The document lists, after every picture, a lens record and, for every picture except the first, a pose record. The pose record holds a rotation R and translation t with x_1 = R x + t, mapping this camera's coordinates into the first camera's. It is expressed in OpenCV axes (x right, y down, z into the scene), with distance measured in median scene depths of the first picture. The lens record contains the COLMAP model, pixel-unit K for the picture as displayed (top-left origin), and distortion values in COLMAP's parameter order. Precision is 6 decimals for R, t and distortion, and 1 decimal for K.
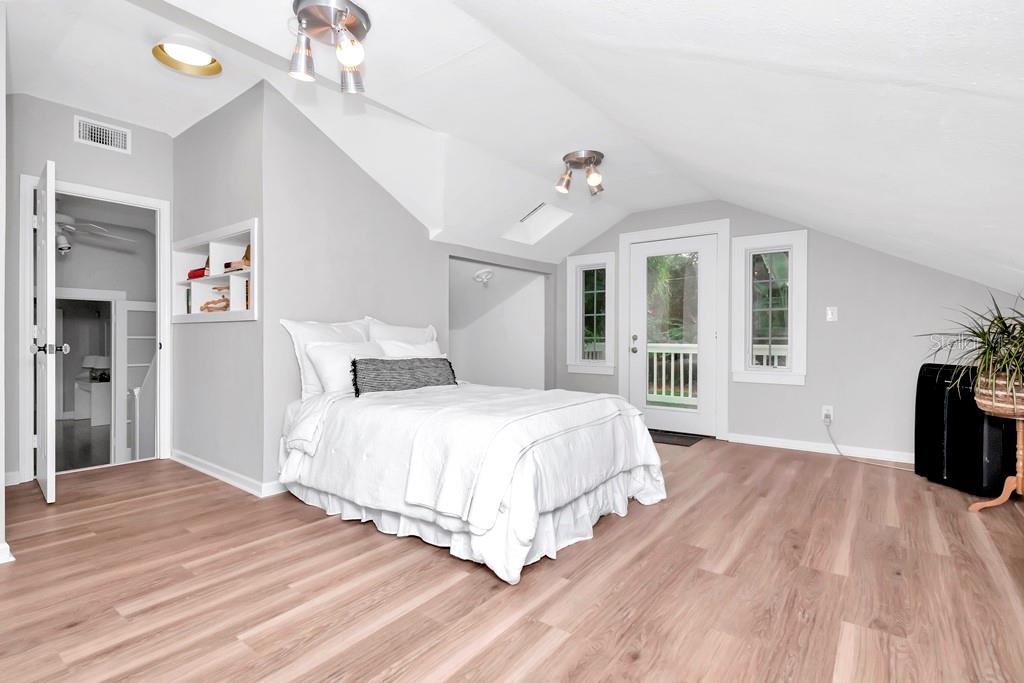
lens RADIAL K [[494.8, 0, 512.0], [0, 494.8, 341.2], [0, 0, 1]] dist [0.014099, -0.002849]
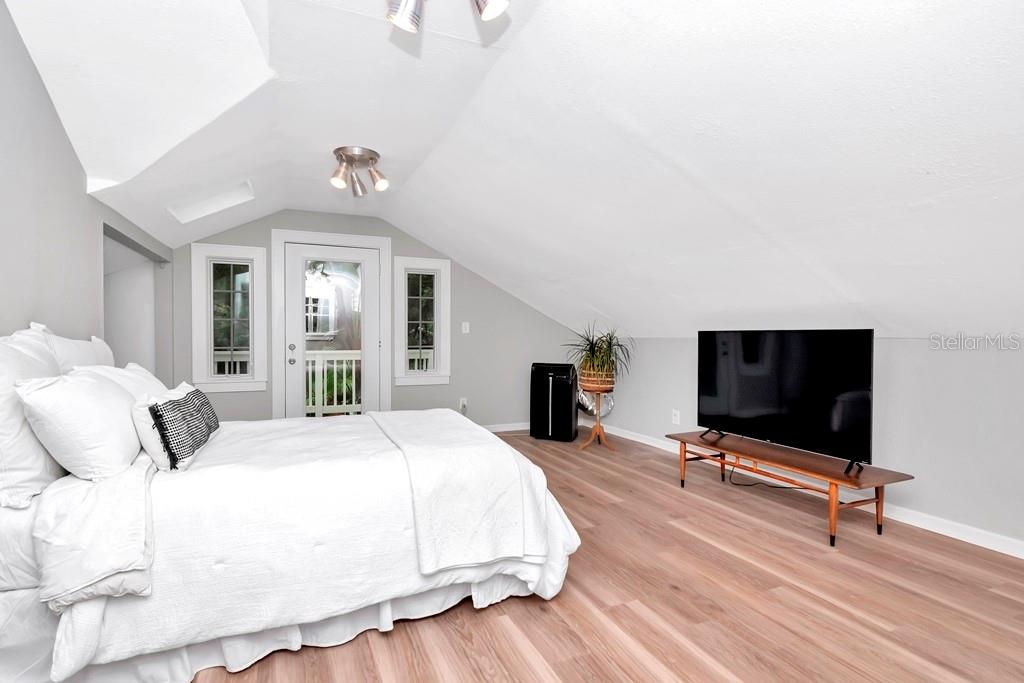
lens RADIAL K [[494.8, 0, 510.5], [0, 494.8, 339.3], [0, 0, 1]] dist [0.014099, -0.002849]
pose [[0.499142, -0.005627, 0.866502, -0.614227], [0.005738, 0.999978, 0.003189, -0.038871], [-0.866501, 0.003380, 0.499164, 0.358679]]
